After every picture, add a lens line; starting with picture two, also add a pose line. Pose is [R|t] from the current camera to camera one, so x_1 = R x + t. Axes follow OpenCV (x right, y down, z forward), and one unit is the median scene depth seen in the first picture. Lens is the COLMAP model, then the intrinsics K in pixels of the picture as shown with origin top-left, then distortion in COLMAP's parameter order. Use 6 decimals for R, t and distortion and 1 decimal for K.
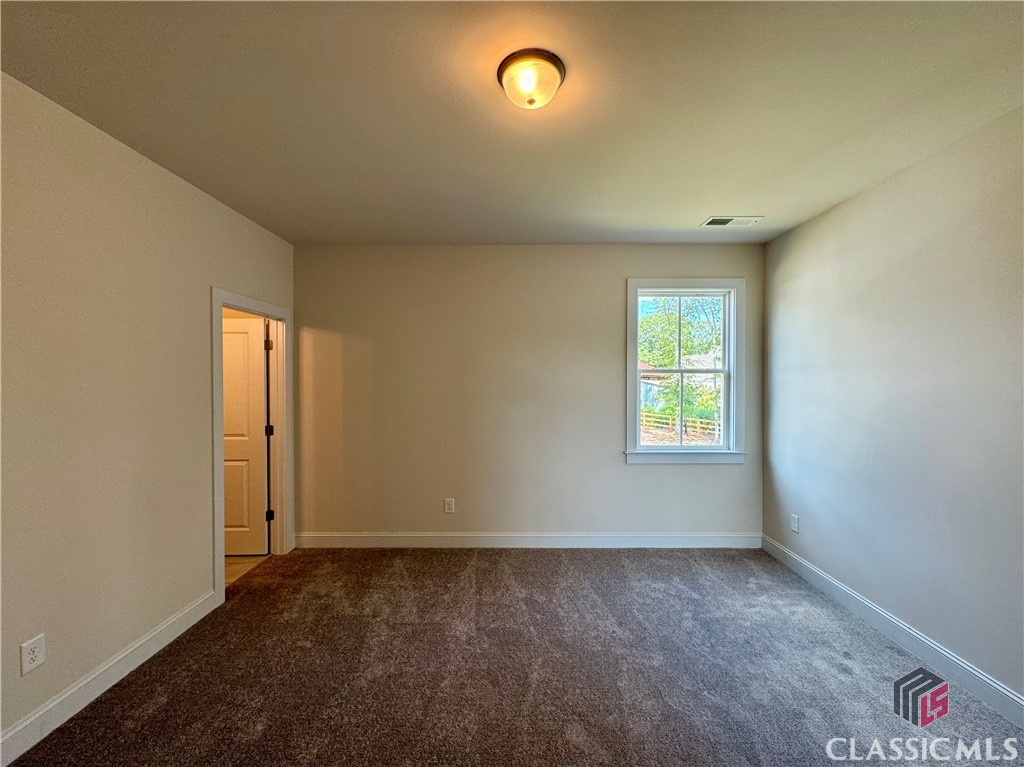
lens RADIAL K [[413.5, 0, 512.0], [0, 413.5, 383.5], [0, 0, 1]] dist [-0.001668, -0.000667]
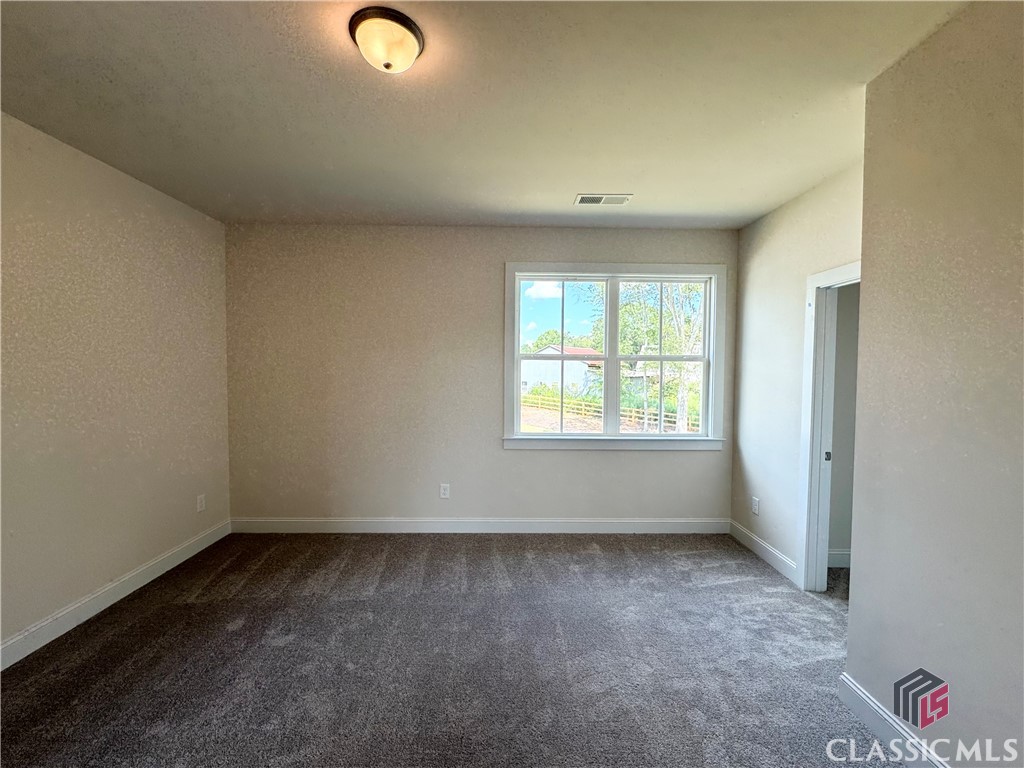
lens RADIAL K [[417.4, 0, 510.4], [0, 417.4, 388.2], [0, 0, 1]] dist [-0.000343, -0.000232]
pose [[0.999730, 0.007476, 0.022000, 0.170821], [-0.008466, 0.998940, 0.045255, 0.002086], [-0.021638, -0.045429, 0.998733, 0.007624]]
